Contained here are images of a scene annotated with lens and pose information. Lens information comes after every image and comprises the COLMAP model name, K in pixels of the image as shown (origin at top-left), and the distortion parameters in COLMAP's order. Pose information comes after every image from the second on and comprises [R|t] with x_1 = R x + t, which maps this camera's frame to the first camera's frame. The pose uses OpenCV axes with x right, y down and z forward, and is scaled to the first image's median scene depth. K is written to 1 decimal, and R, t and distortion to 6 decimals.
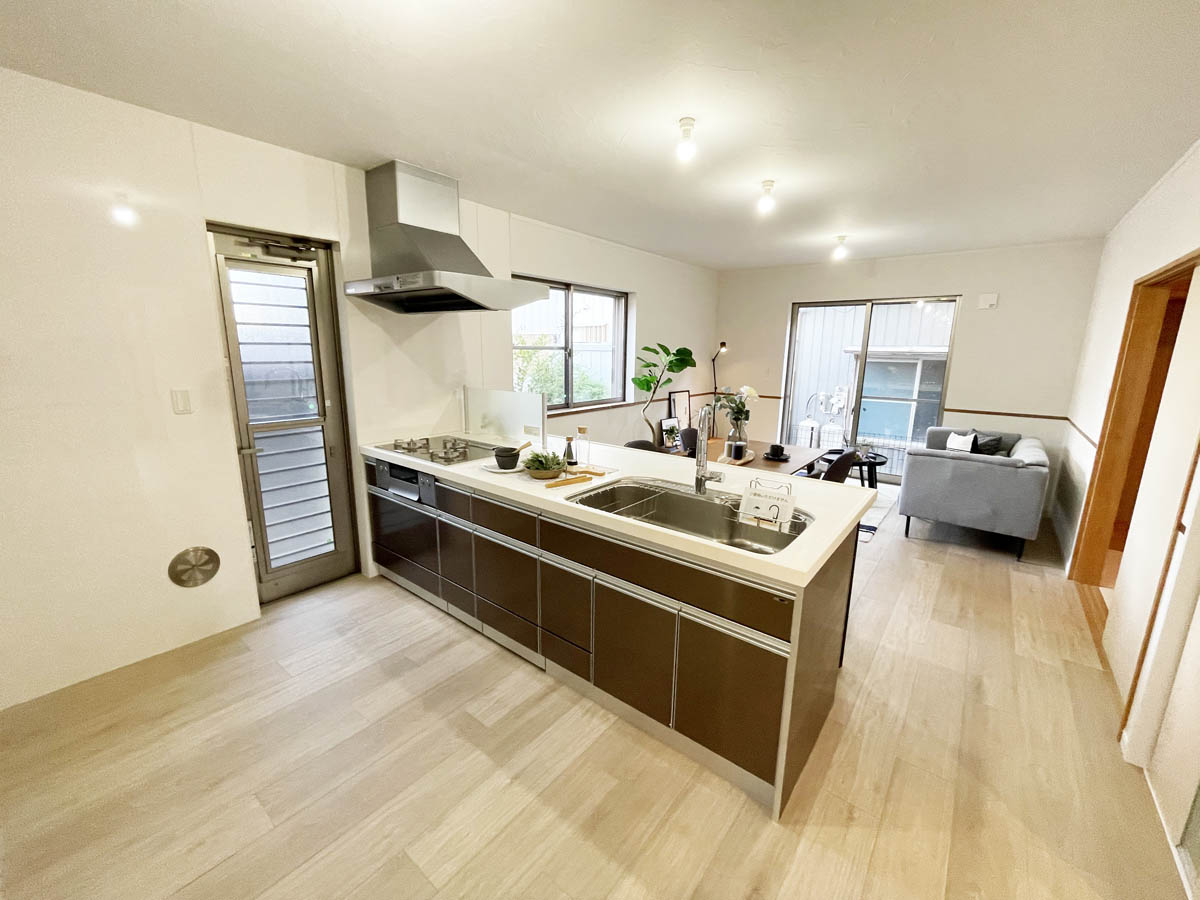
lens RADIAL K [[487.8, 0, 600.7], [0, 487.8, 451.5], [0, 0, 1]] dist [-0.000449, -0.000145]
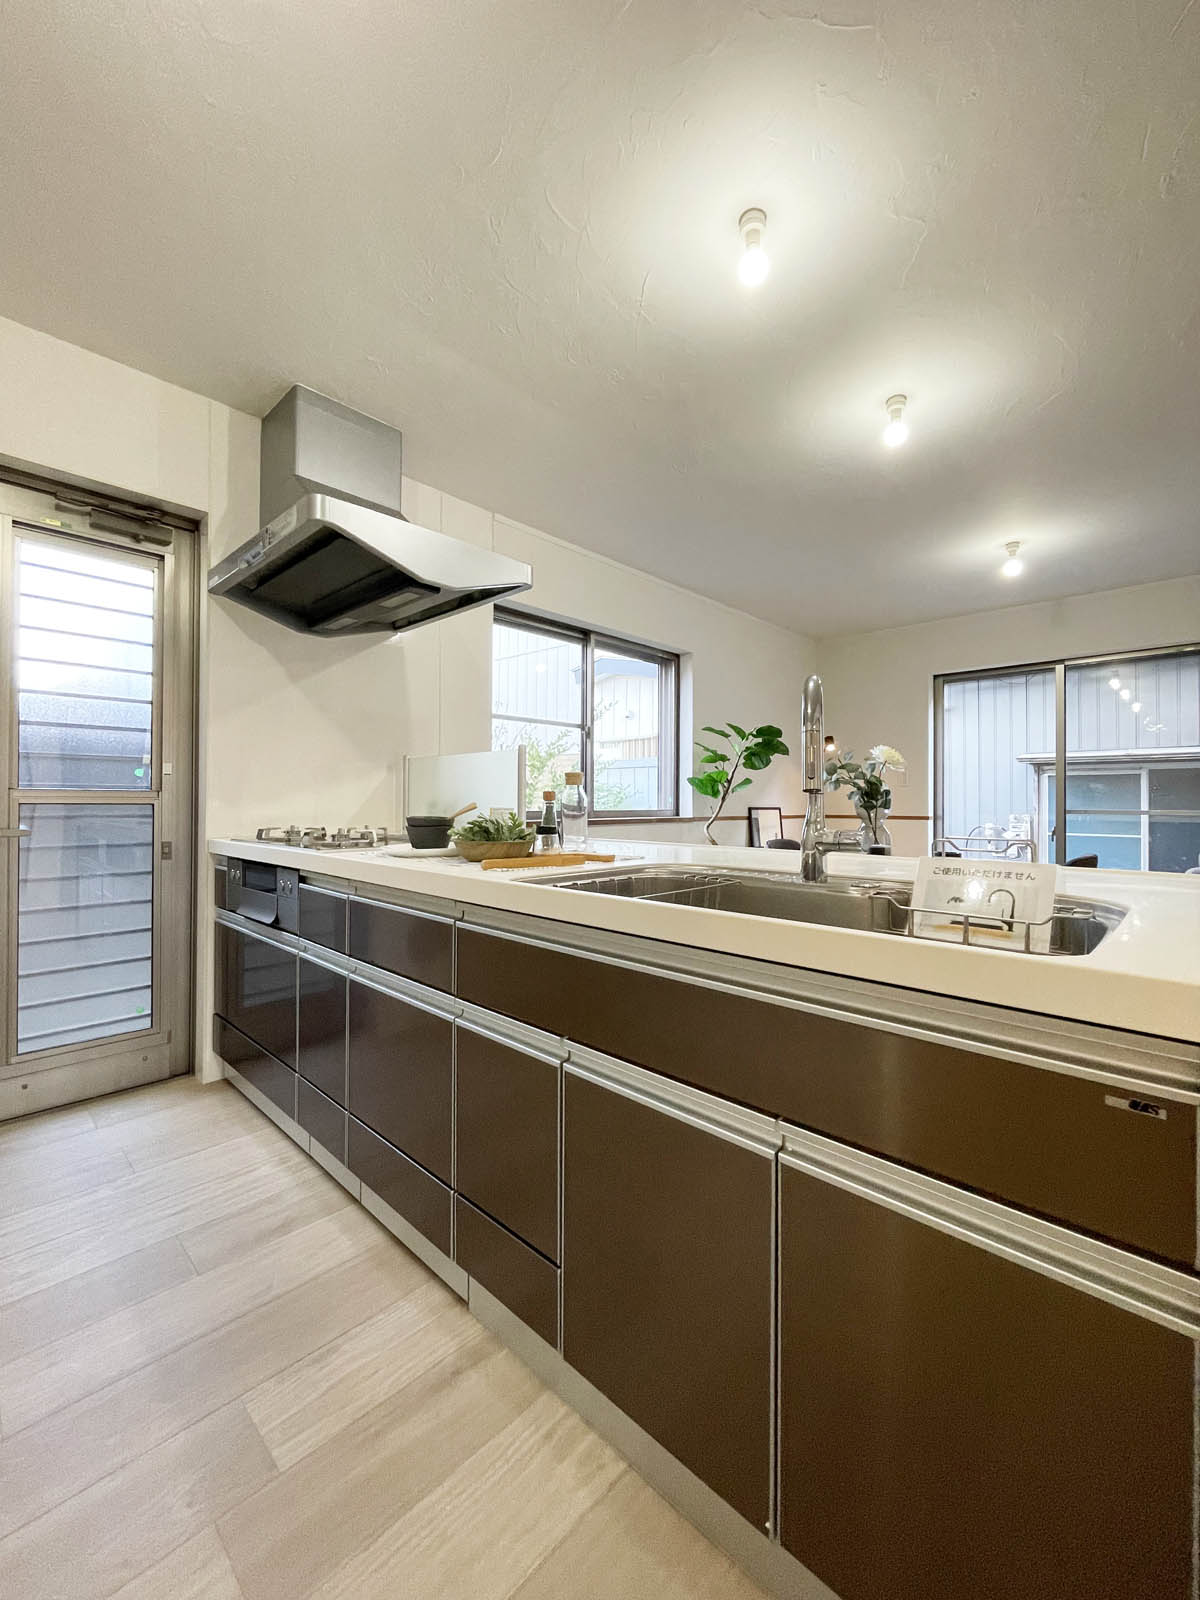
lens RADIAL K [[650.5, 0, 601.1], [0, 650.5, 801.3], [0, 0, 1]] dist [-0.000449, -0.000145]
pose [[0.995935, -0.009491, -0.089568, 0.044288], [-0.009692, 0.977366, -0.211332, 0.103710], [0.089546, 0.211342, 0.973302, 0.273170]]
